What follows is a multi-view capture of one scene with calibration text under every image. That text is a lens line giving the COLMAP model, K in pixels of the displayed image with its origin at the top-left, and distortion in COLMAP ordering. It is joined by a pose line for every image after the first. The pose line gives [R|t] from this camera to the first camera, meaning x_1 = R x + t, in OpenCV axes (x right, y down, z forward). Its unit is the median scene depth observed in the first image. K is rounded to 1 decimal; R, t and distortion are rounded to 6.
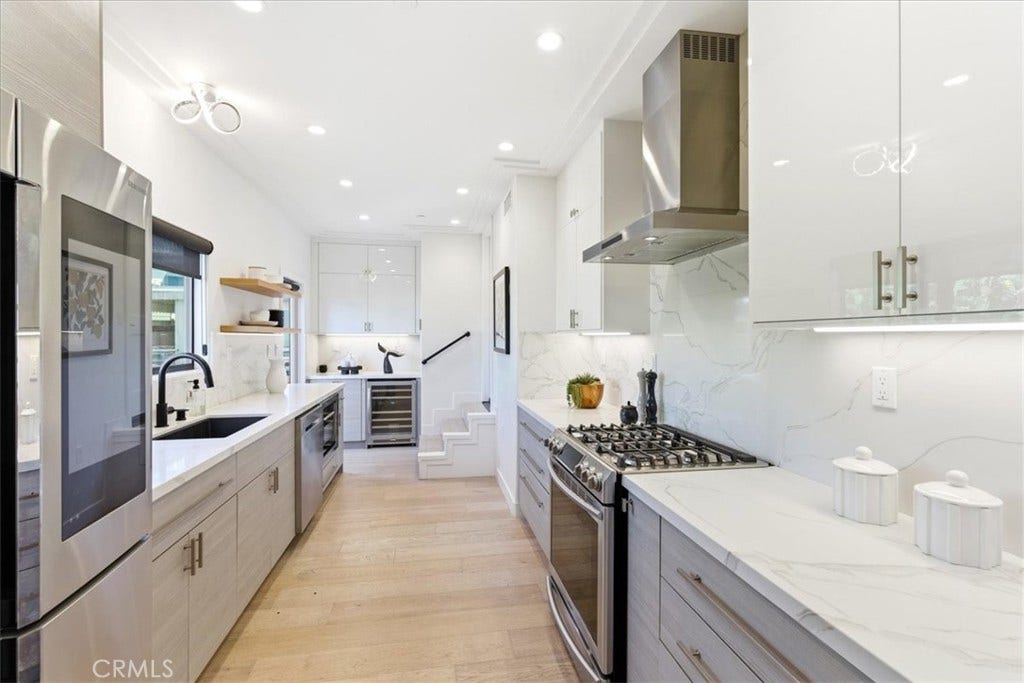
lens RADIAL K [[467.7, 0, 511.1], [0, 467.7, 333.9], [0, 0, 1]] dist [0.002099, 0.000812]
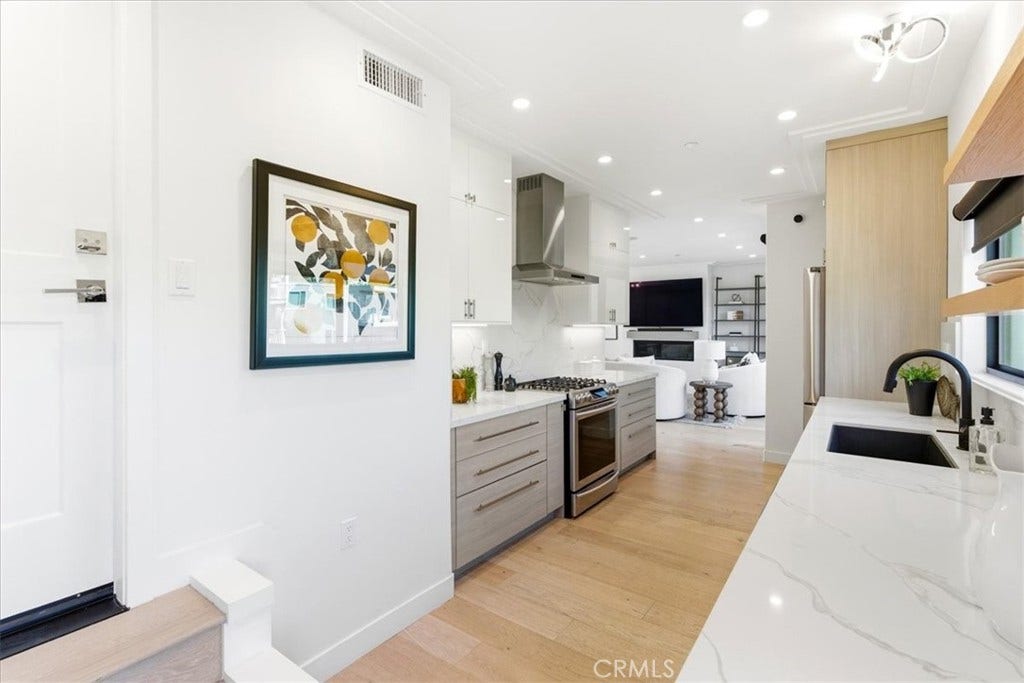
lens RADIAL K [[467.7, 0, 511.4], [0, 467.7, 337.0], [0, 0, 1]] dist [0.002099, 0.000812]
pose [[-0.689492, -0.010251, 0.724221, -0.661034], [-0.000709, 0.999909, 0.013479, 0.013412], [-0.724293, 0.008781, -0.689436, 1.730373]]
